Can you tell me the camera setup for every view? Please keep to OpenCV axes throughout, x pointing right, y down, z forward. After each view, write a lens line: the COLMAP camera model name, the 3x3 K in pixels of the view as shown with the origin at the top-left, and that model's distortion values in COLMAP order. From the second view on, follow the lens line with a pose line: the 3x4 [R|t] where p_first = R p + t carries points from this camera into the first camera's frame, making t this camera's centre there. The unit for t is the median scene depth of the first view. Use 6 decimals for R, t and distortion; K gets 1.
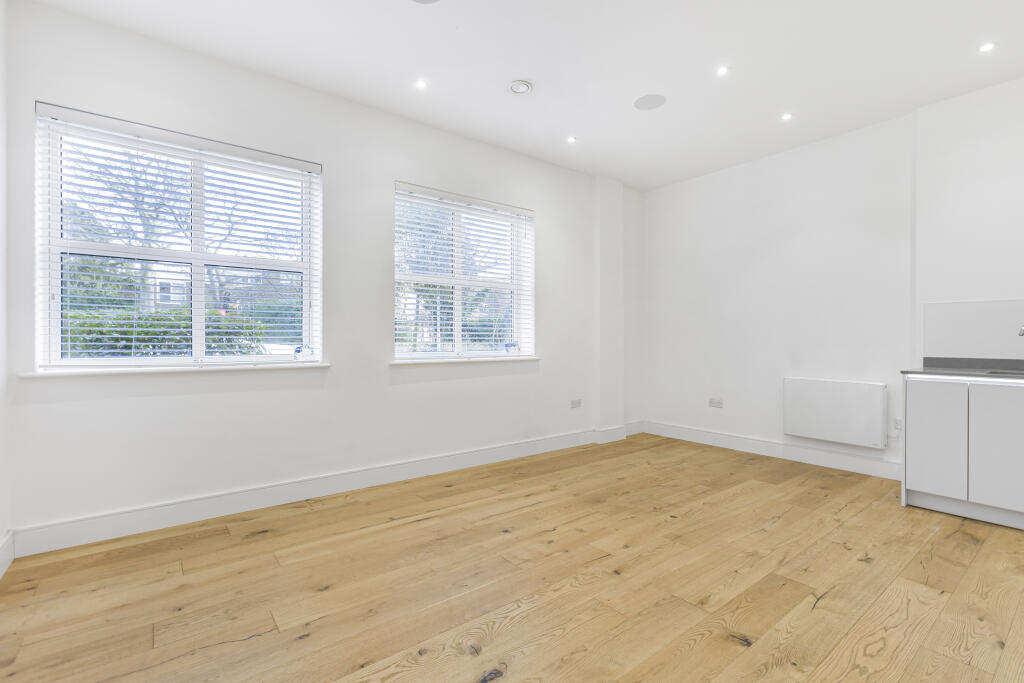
lens RADIAL K [[465.9, 0, 519.9], [0, 465.9, 339.8], [0, 0, 1]] dist [-0.002690, -0.000120]
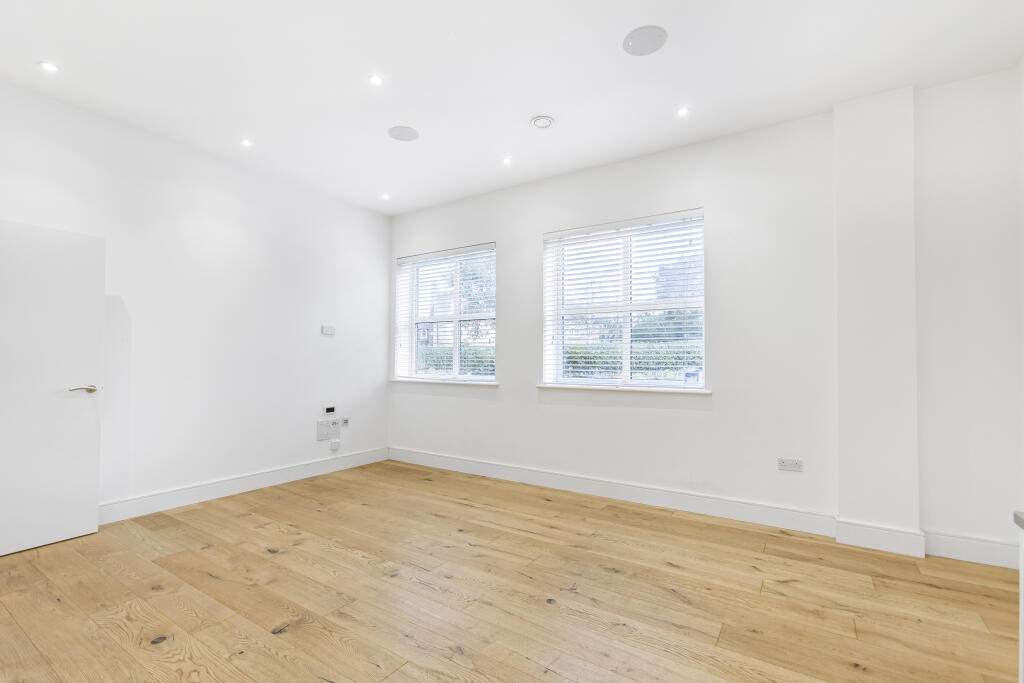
lens RADIAL K [[467.6, 0, 516.2], [0, 467.6, 355.9], [0, 0, 1]] dist [-0.002528, -0.000216]
pose [[0.308500, -0.004334, -0.951215, 1.008471], [0.002140, 0.999990, -0.003862, -0.027136], [0.951222, -0.000845, 0.308506, 0.672516]]
